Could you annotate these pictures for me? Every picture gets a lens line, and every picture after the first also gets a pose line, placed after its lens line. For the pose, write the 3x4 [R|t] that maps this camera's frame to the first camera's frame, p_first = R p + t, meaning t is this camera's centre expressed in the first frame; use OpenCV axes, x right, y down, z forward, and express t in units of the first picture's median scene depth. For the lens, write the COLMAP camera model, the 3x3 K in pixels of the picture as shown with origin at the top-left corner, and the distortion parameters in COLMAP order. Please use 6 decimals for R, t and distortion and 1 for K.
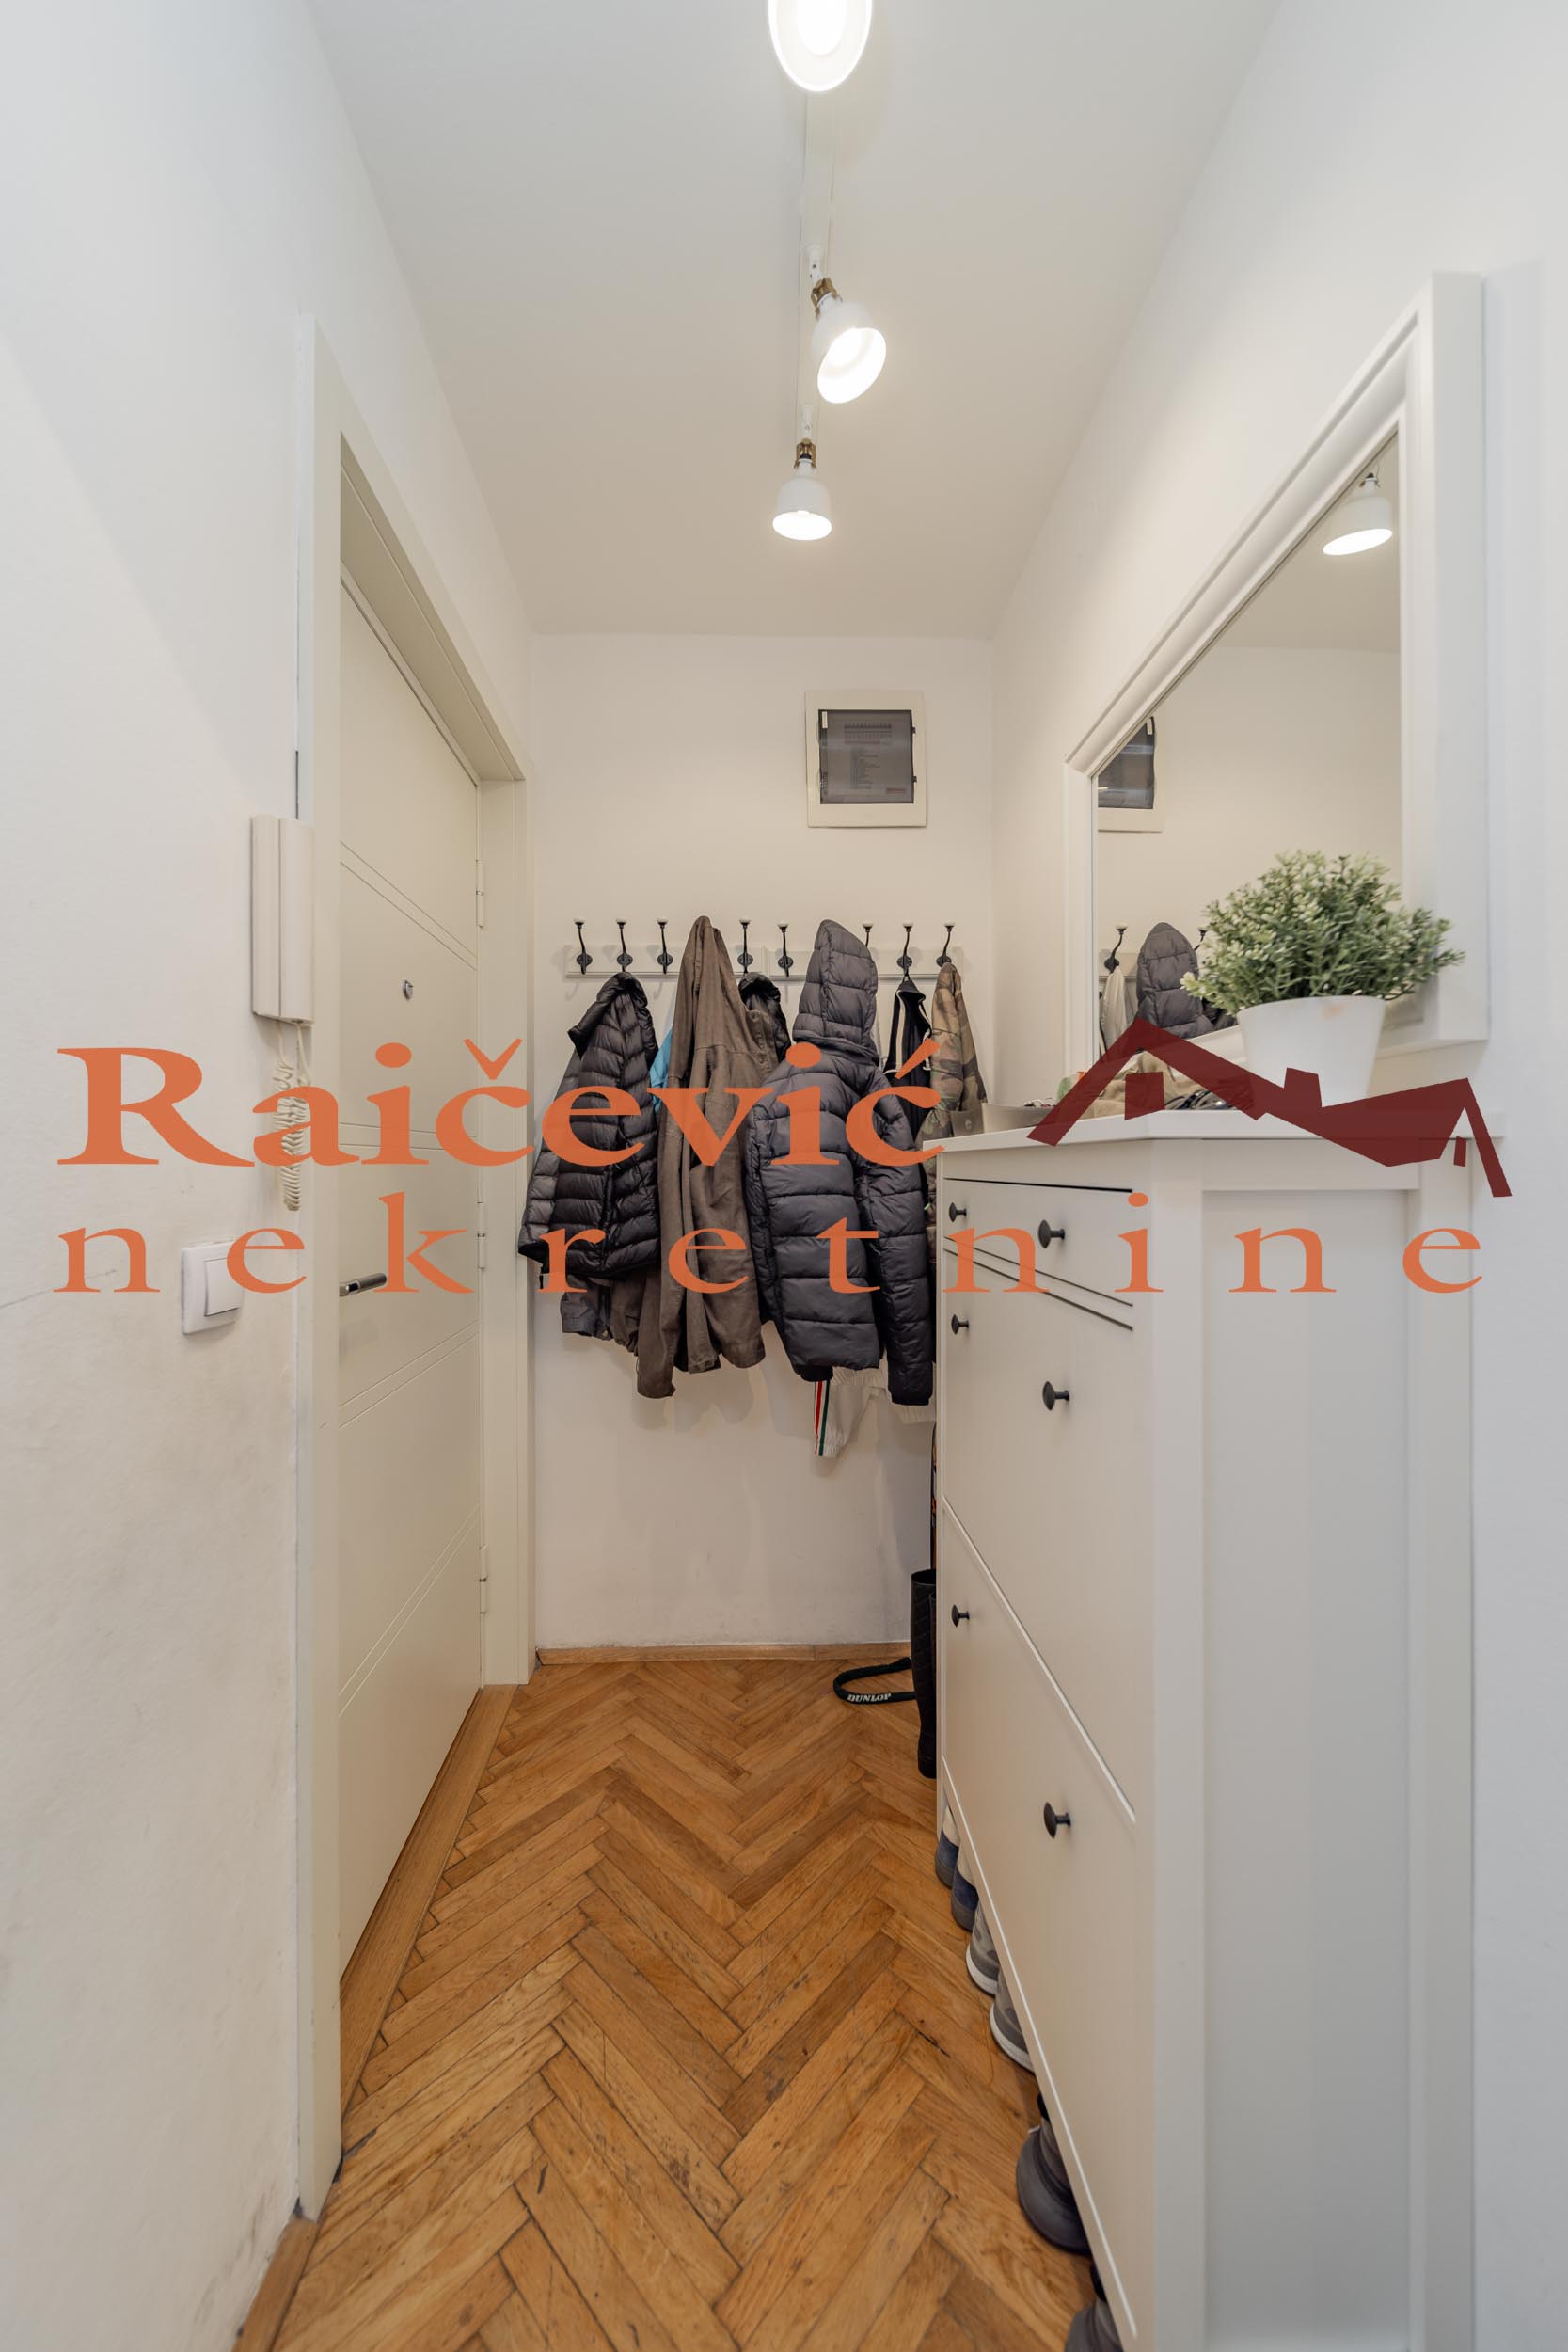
lens RADIAL K [[825.0, 0, 773.0], [0, 825.0, 1161.4], [0, 0, 1]] dist [0.000023, -0.000302]
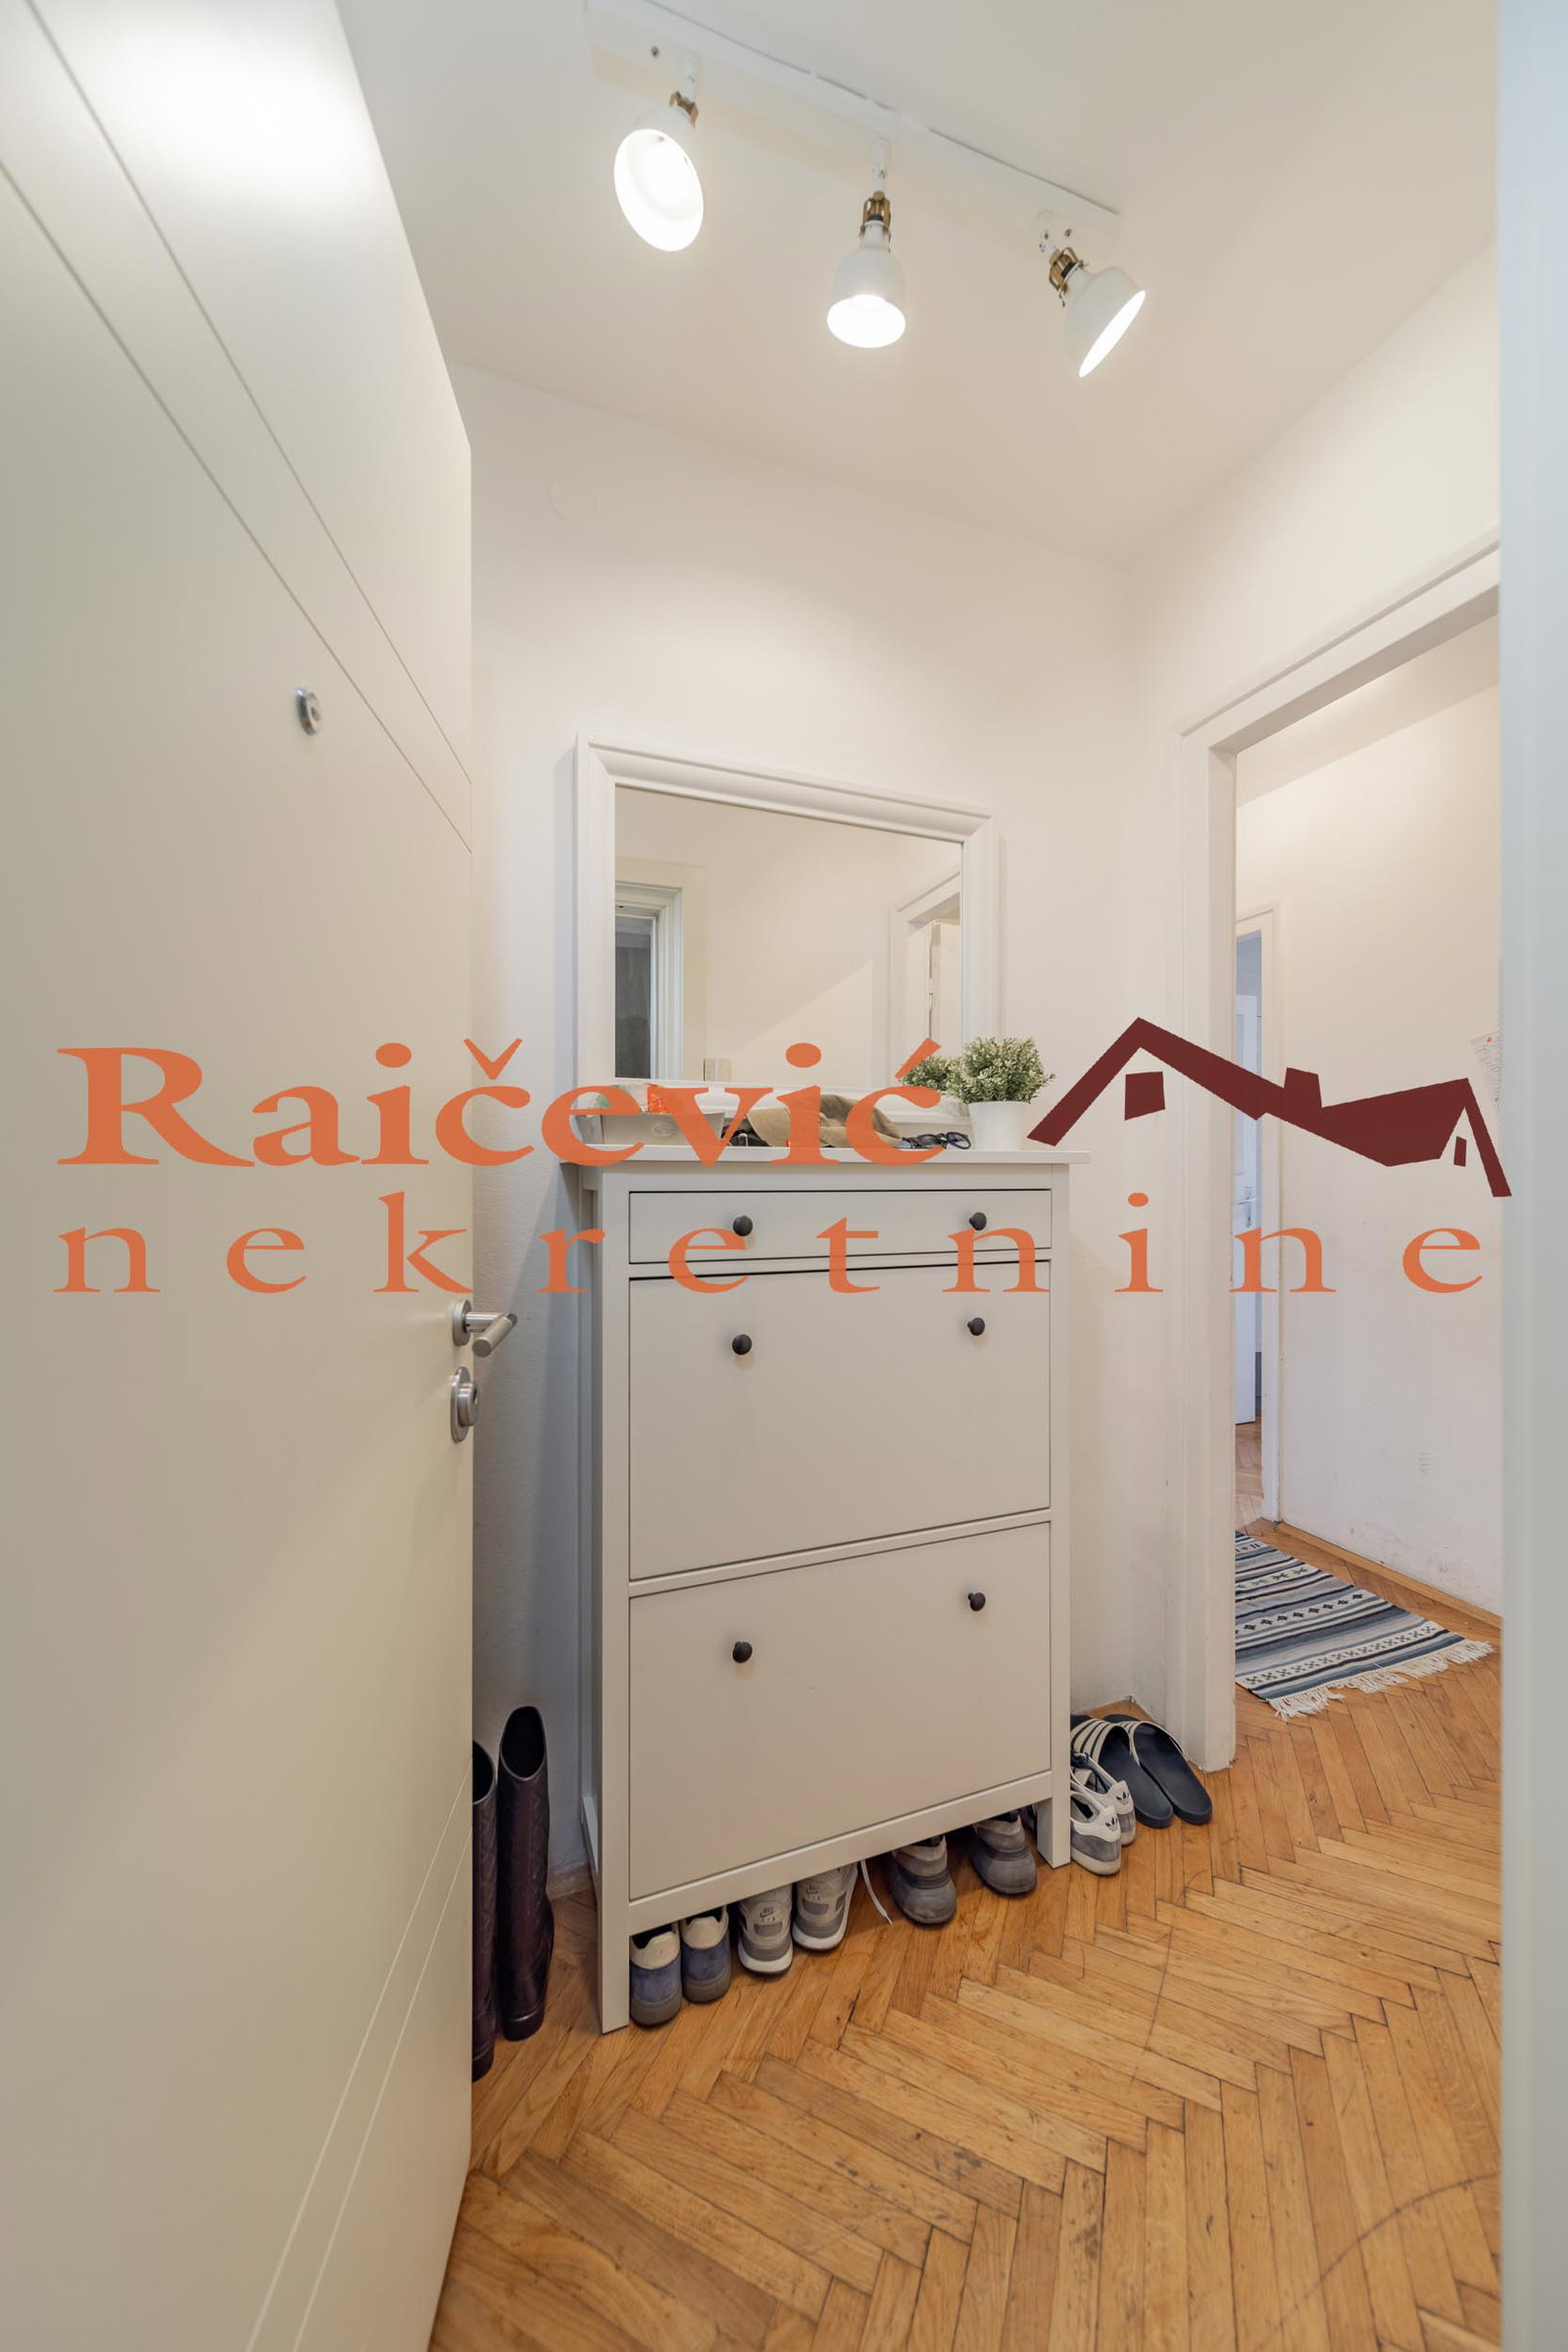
lens RADIAL K [[825.1, 0, 770.5], [0, 825.1, 1162.7], [0, 0, 1]] dist [0.000023, -0.000302]
pose [[-0.296170, -0.000093, 0.955135, -0.780951], [0.004735, 0.999988, 0.001566, -0.023783], [-0.955124, 0.004986, -0.296166, 1.391504]]
